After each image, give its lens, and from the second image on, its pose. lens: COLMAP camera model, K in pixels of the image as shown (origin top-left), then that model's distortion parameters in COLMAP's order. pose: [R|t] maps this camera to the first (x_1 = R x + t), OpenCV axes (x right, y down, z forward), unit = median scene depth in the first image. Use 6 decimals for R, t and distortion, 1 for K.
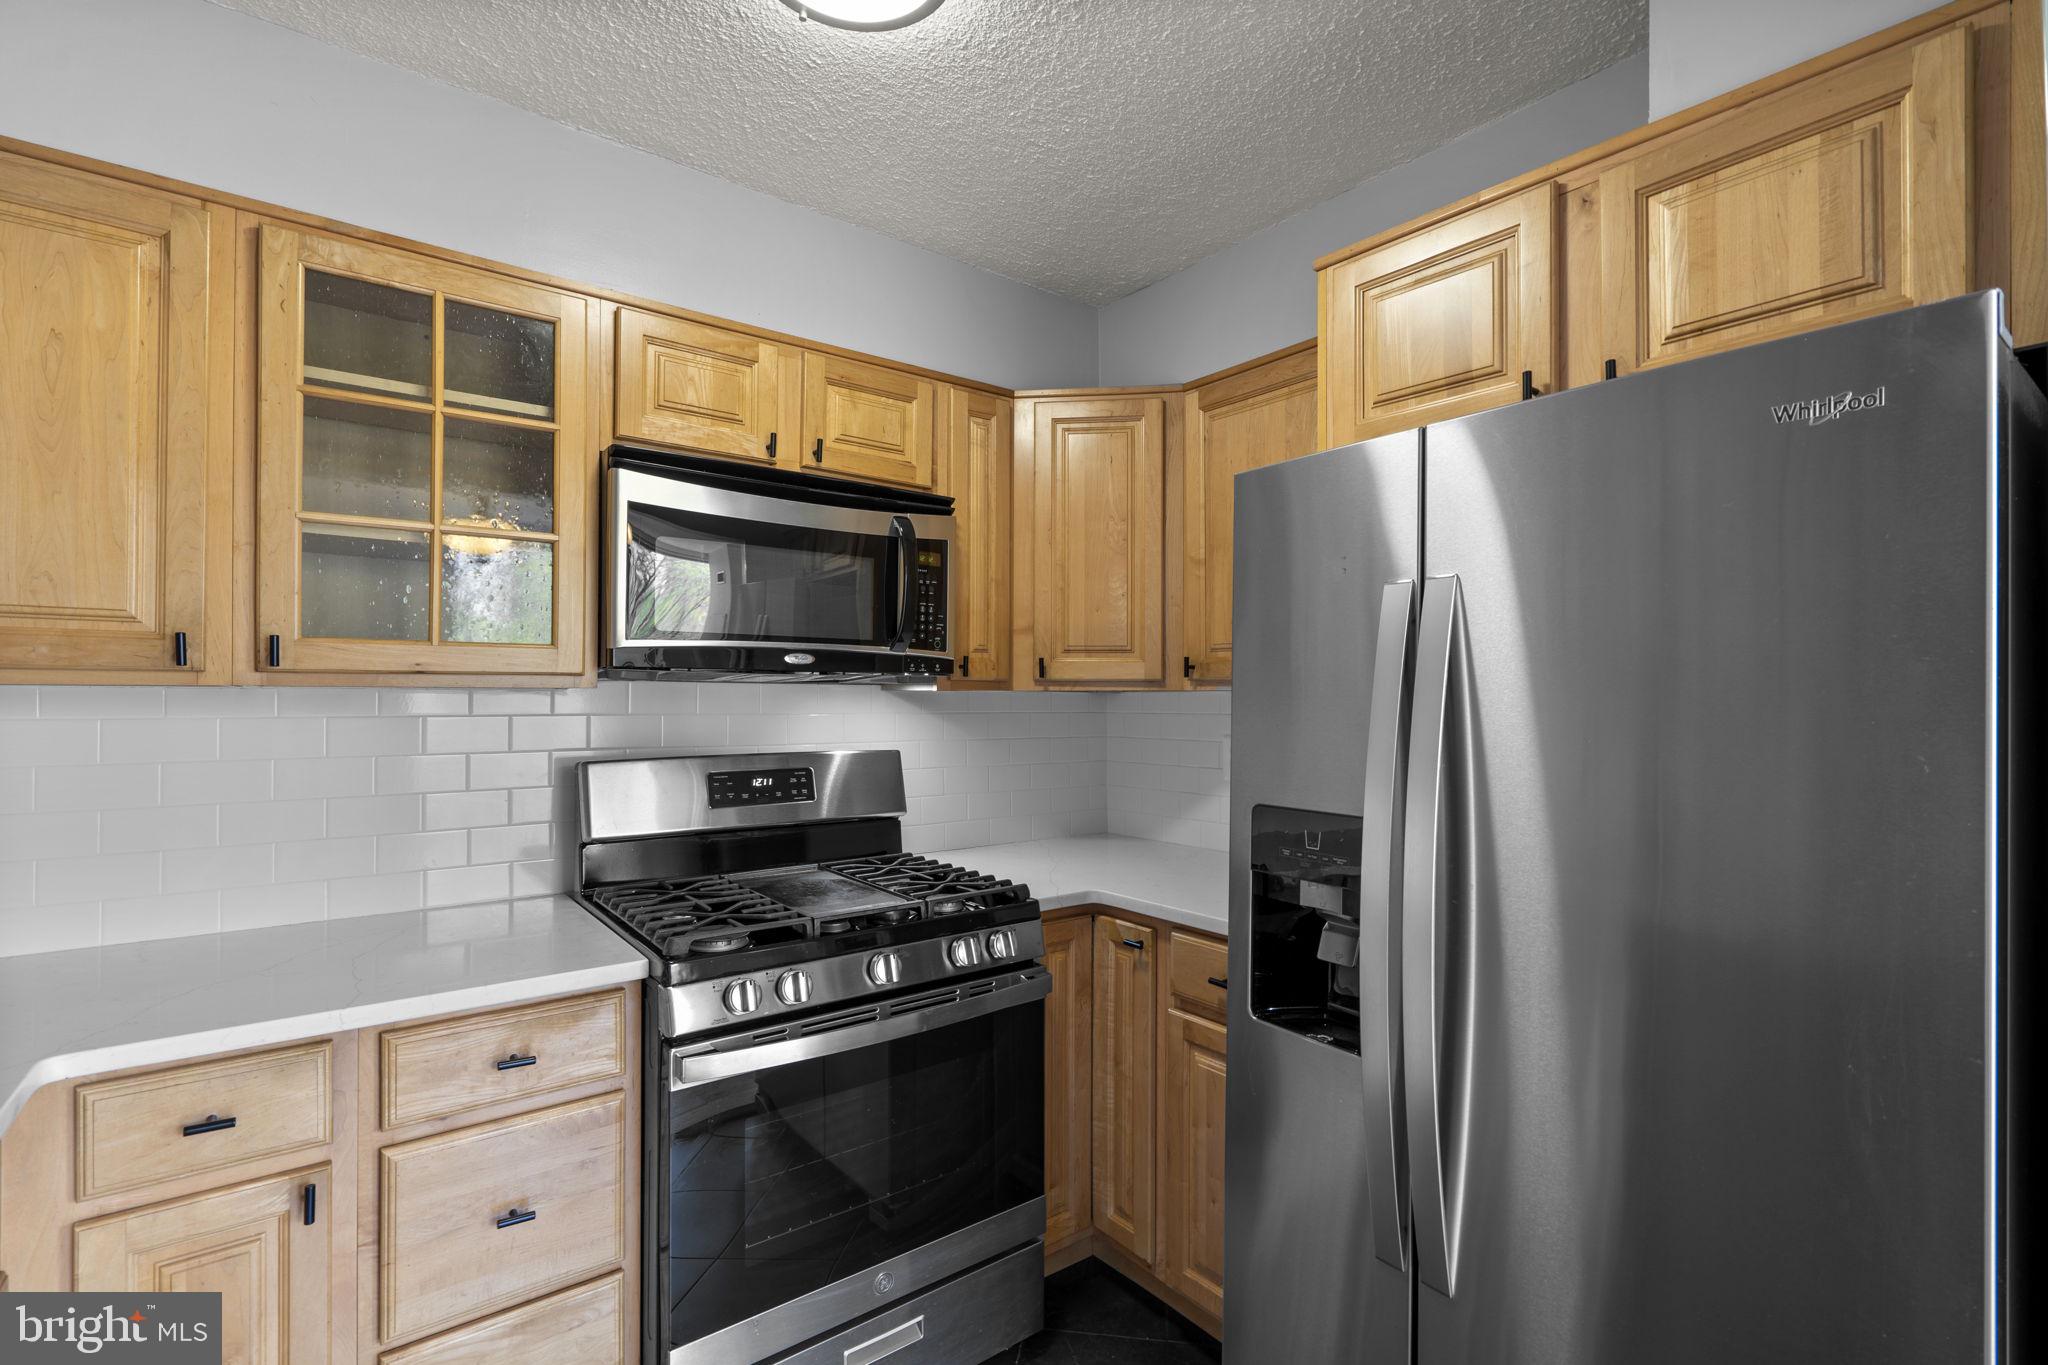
lens RADIAL K [[940.8, 0, 1025.2], [0, 940.8, 693.8], [0, 0, 1]] dist [0.005719, 0.003447]
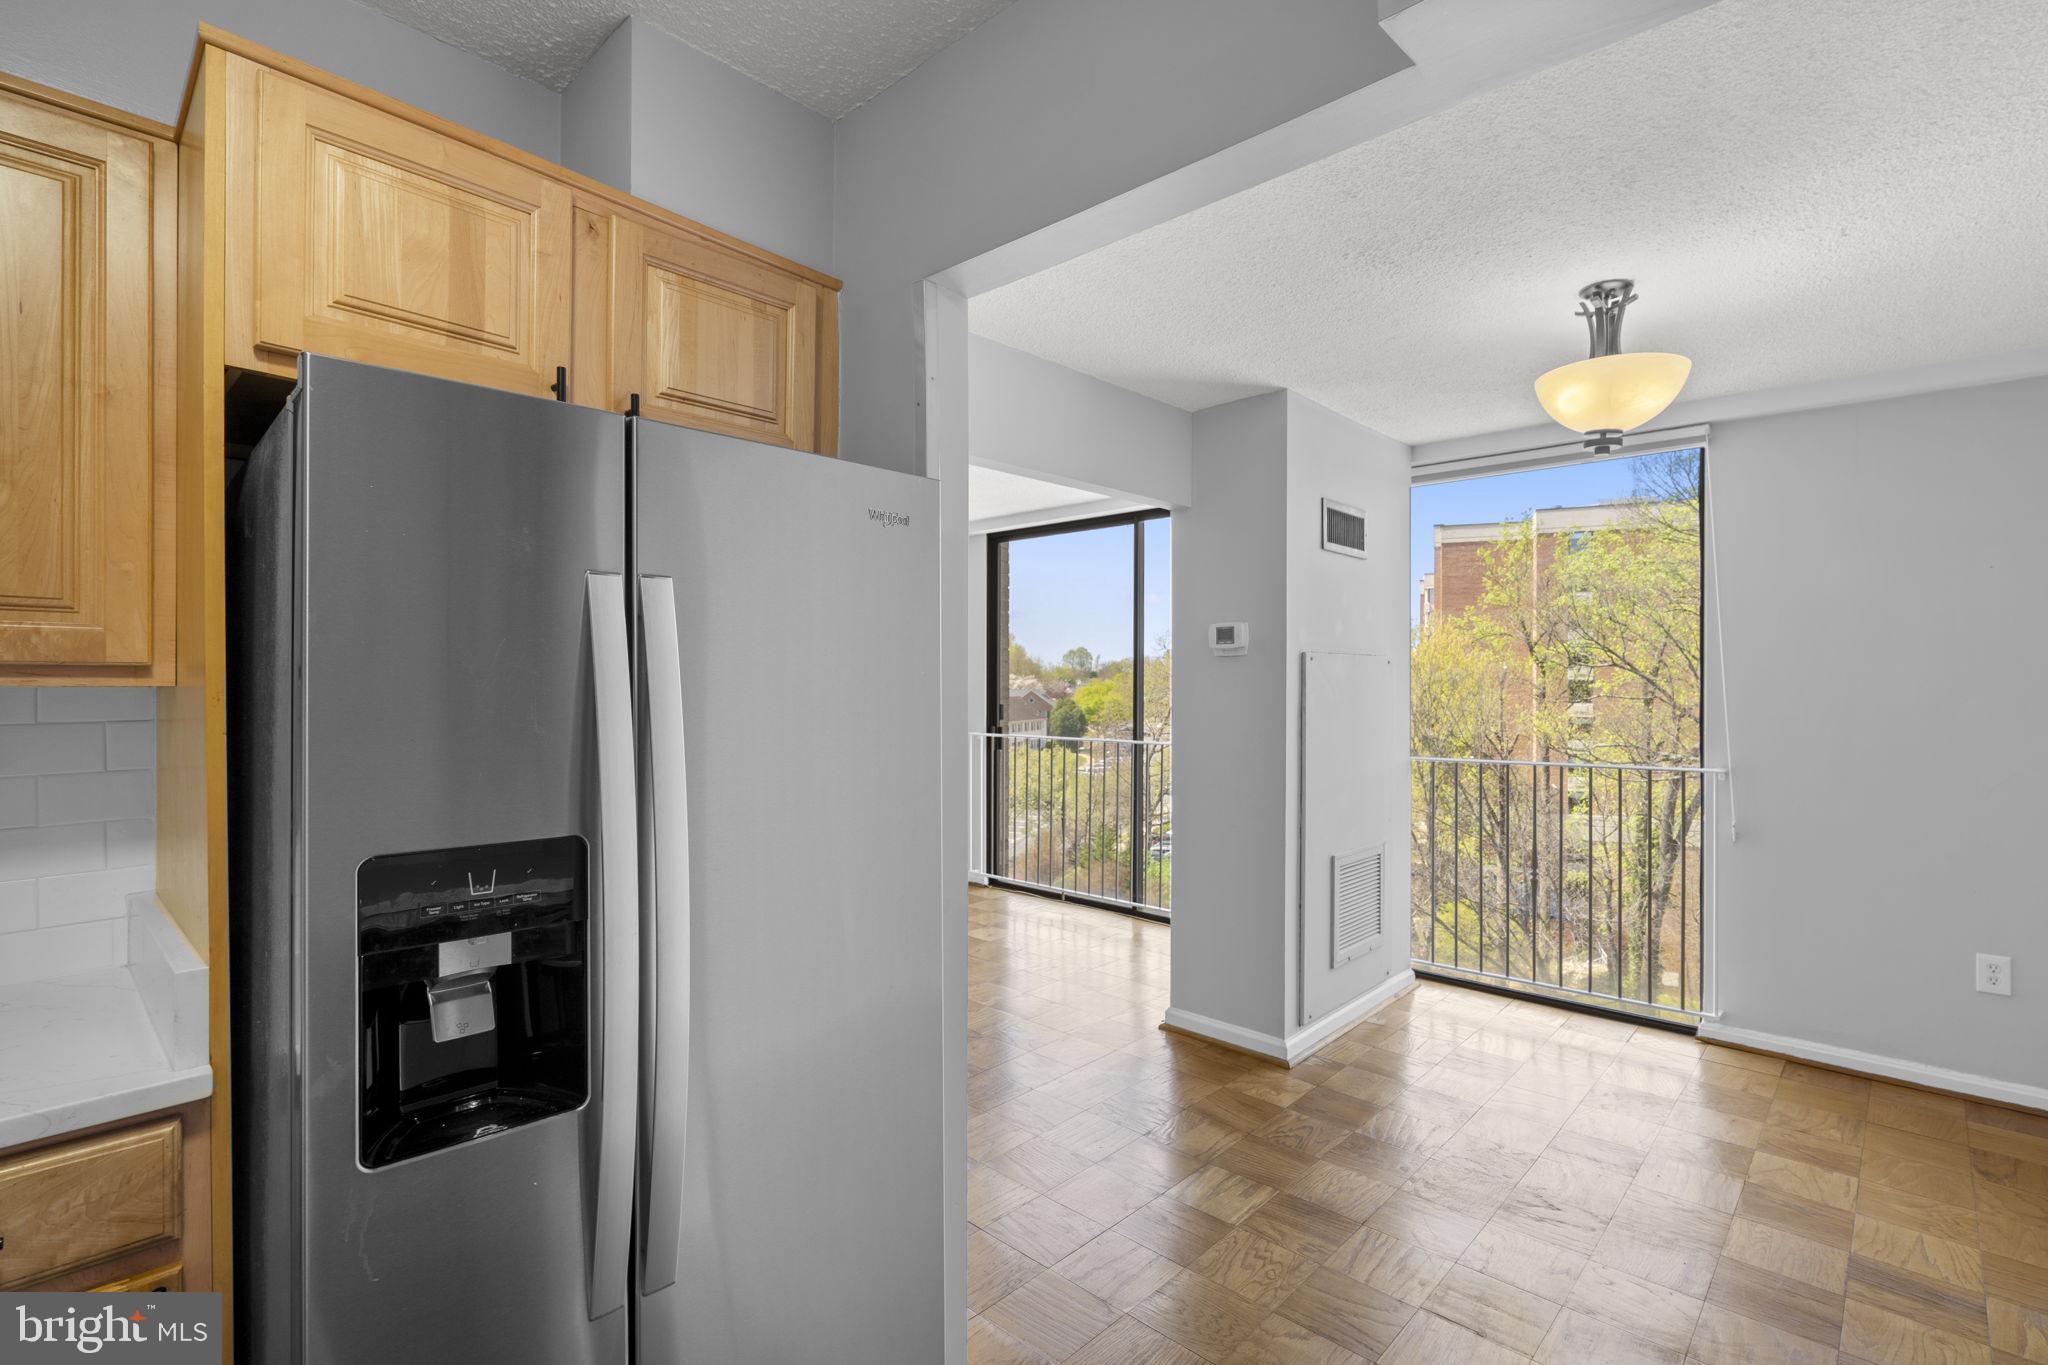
lens RADIAL K [[936.3, 0, 1012.0], [0, 936.3, 689.1], [0, 0, 1]] dist [-0.001571, -0.000669]
pose [[-0.153409, -0.008164, 0.988129, -0.405076], [-0.012307, 0.999904, 0.006351, -0.009471], [-0.988086, -0.011187, -0.153495, 0.526655]]
